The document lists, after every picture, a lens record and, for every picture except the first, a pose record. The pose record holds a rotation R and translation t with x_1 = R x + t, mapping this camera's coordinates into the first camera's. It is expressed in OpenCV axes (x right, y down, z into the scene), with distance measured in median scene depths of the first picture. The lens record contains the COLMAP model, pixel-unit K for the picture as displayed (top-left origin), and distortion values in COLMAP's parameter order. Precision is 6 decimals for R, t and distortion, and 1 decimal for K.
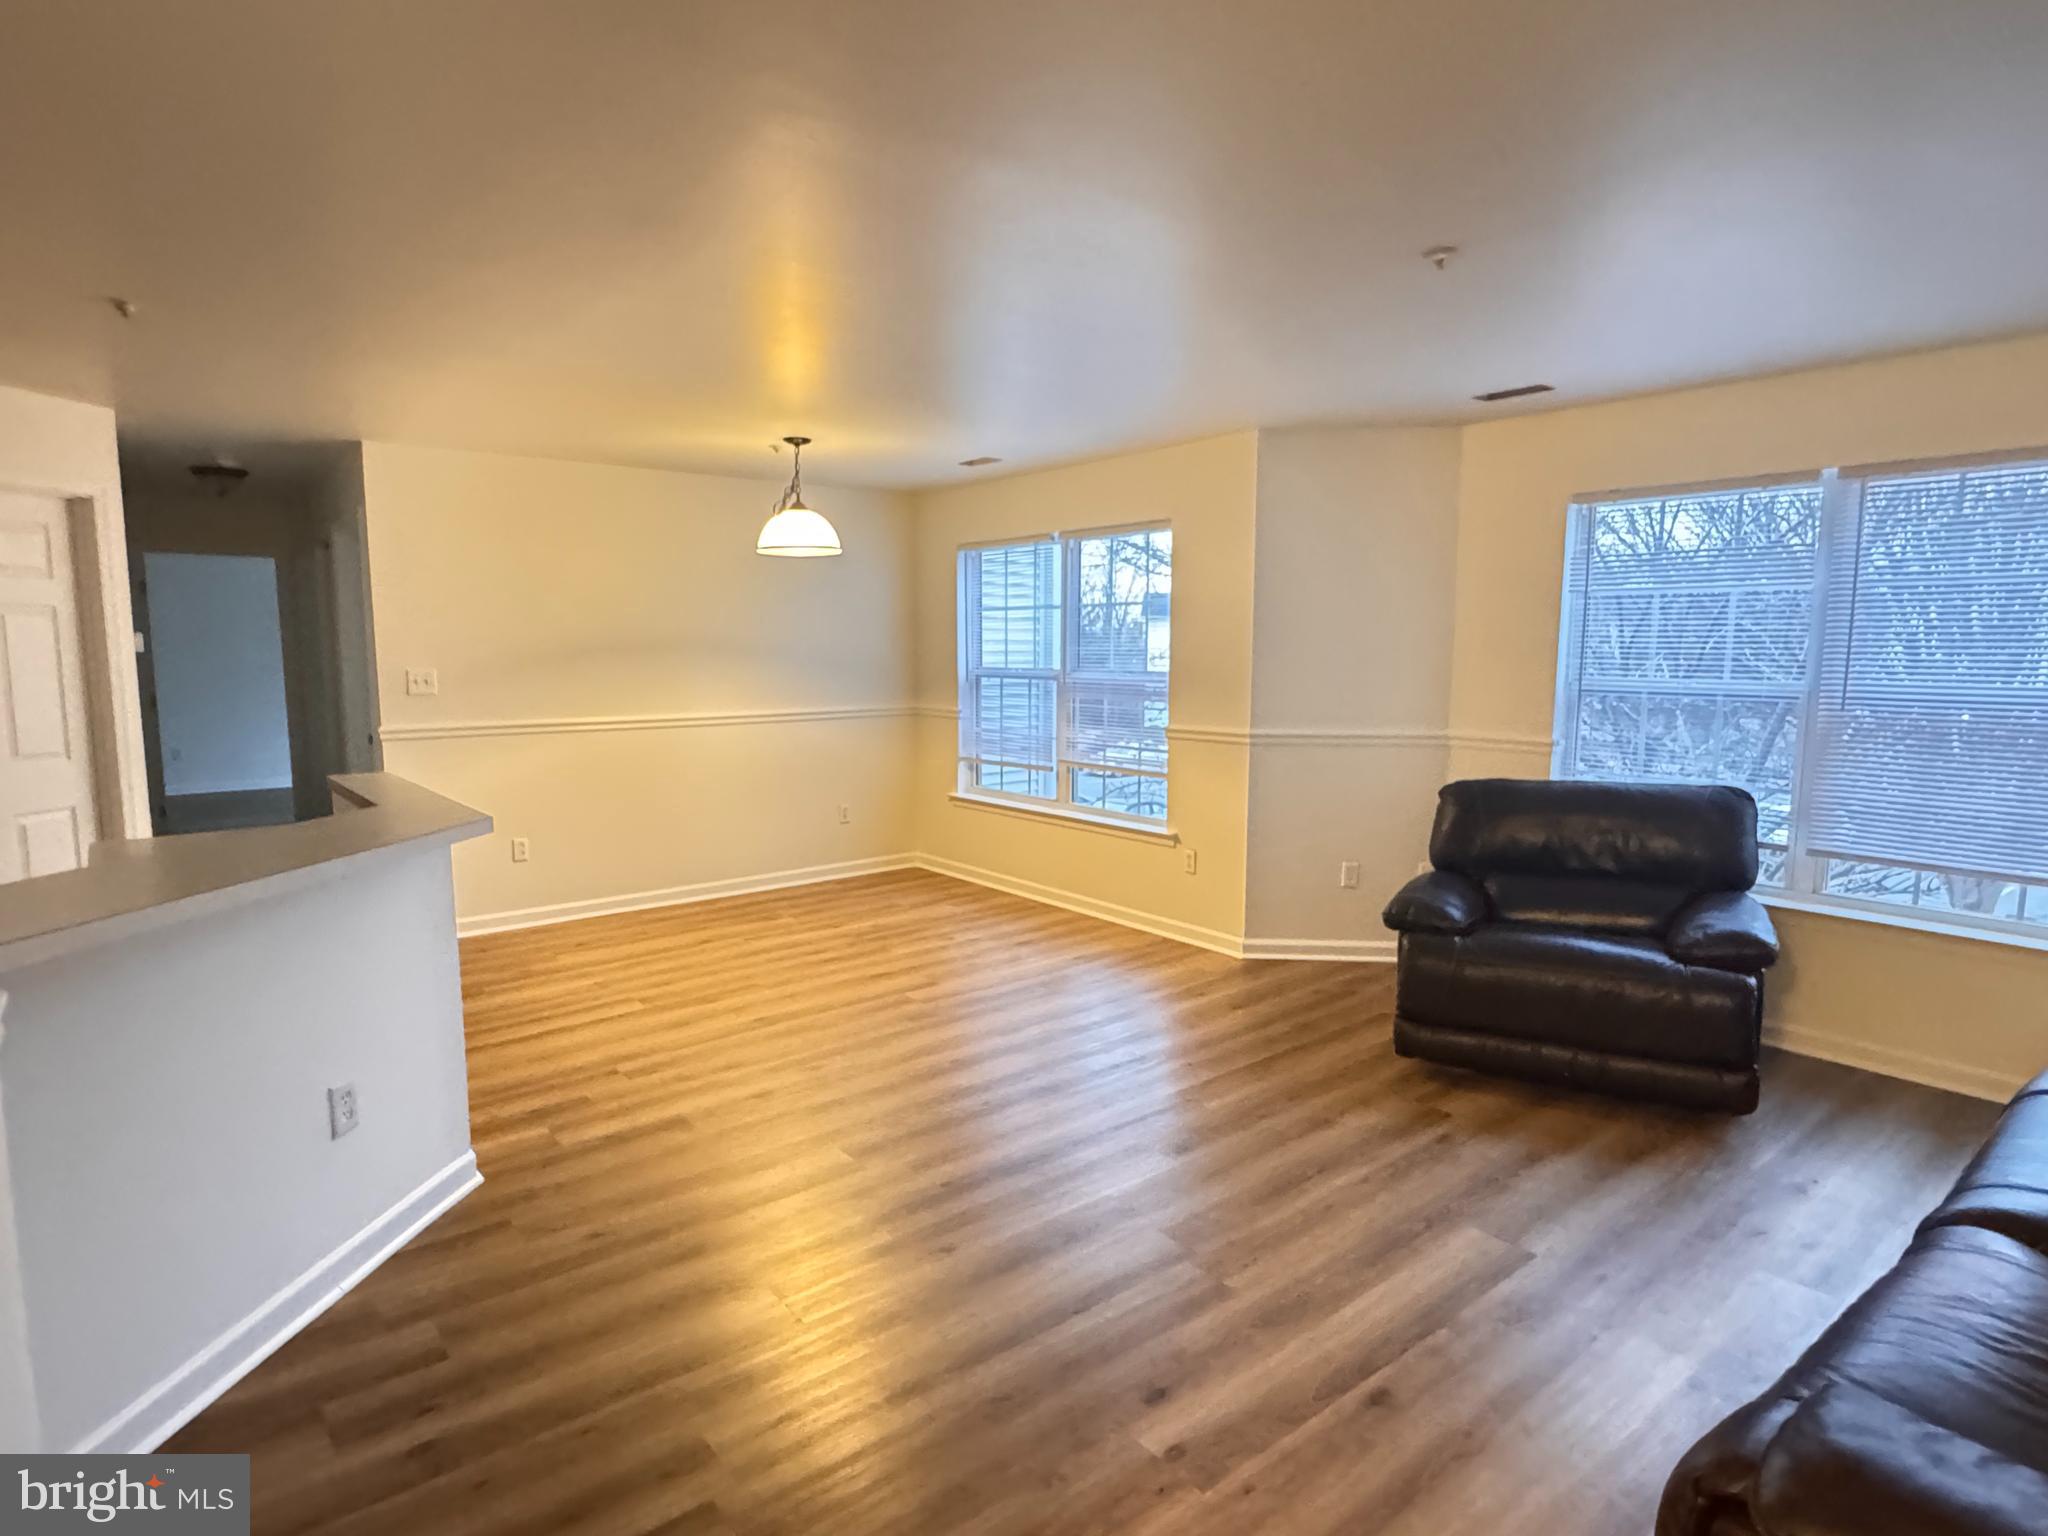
lens RADIAL K [[1100.1, 0, 1022.8], [0, 1100.1, 768.1], [0, 0, 1]] dist [0.002092, 0.001495]
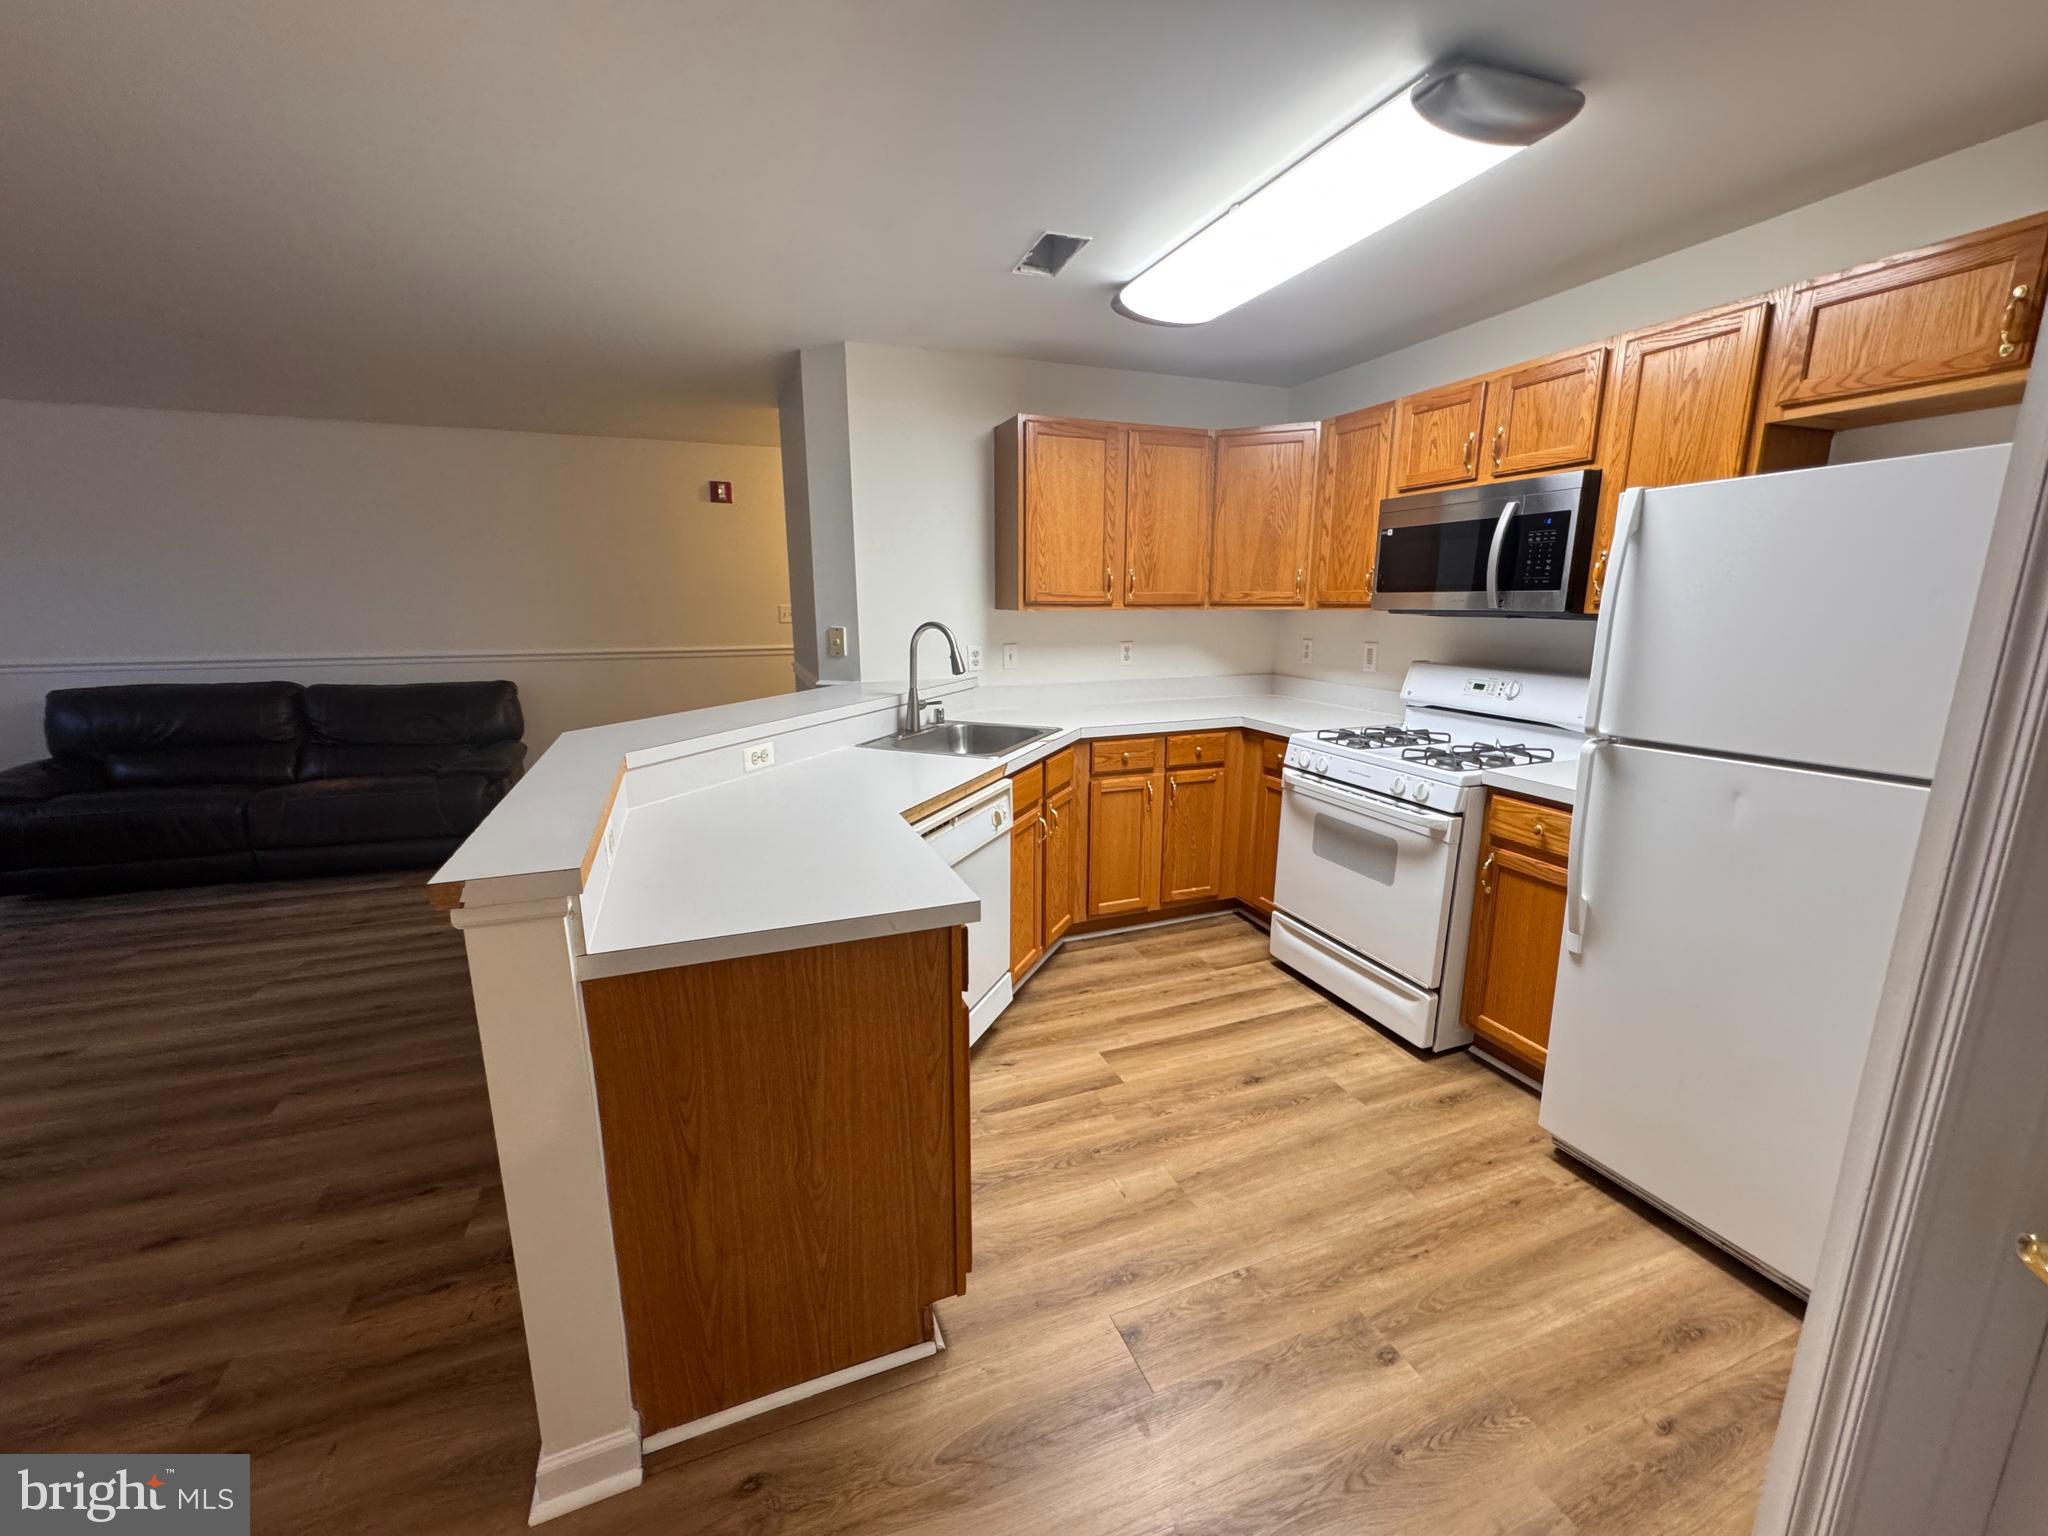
lens RADIAL K [[820.6, 0, 1019.4], [0, 820.6, 768.4], [0, 0, 1]] dist [0.002704, 0.000306]
pose [[-0.950042, -0.061527, 0.305997, -0.906968], [0.037419, 0.950855, 0.307367, -0.124753], [-0.309870, 0.303462, -0.901050, 1.242306]]
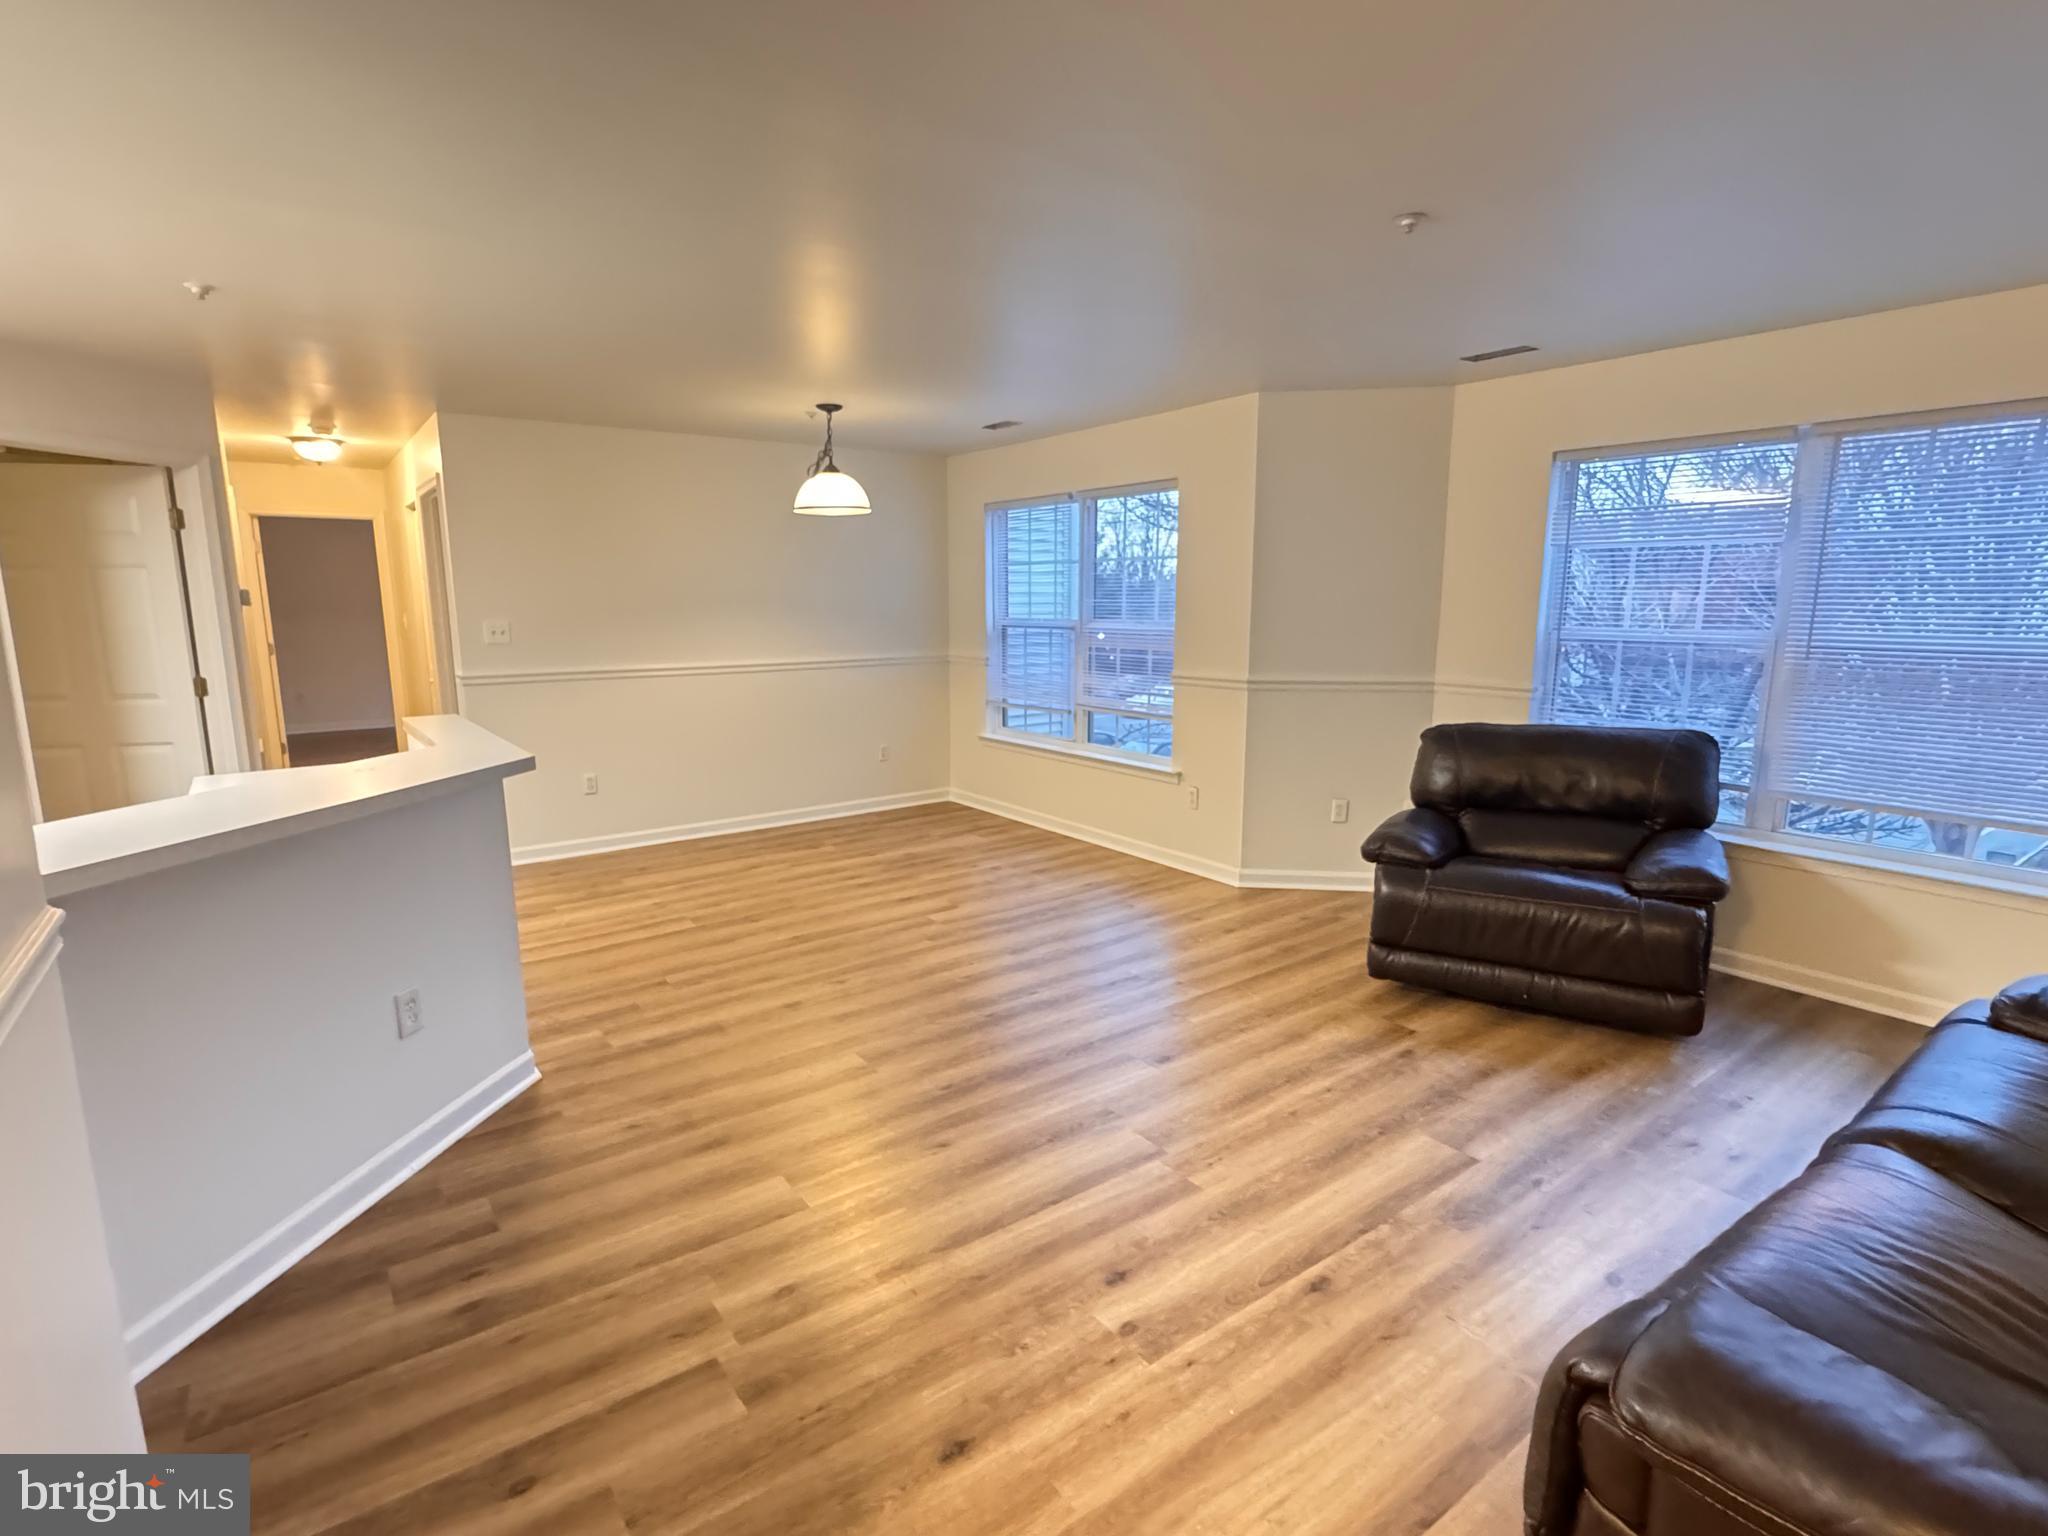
lens RADIAL K [[1005.3, 0, 1025.3], [0, 1005.3, 766.8], [0, 0, 1]] dist [0.002559, 0.001284]
pose [[0.999134, 0.003610, -0.041449, 0.042231], [-0.001261, 0.998398, 0.056562, -0.002379], [0.041587, -0.056461, 0.997538, 0.005999]]
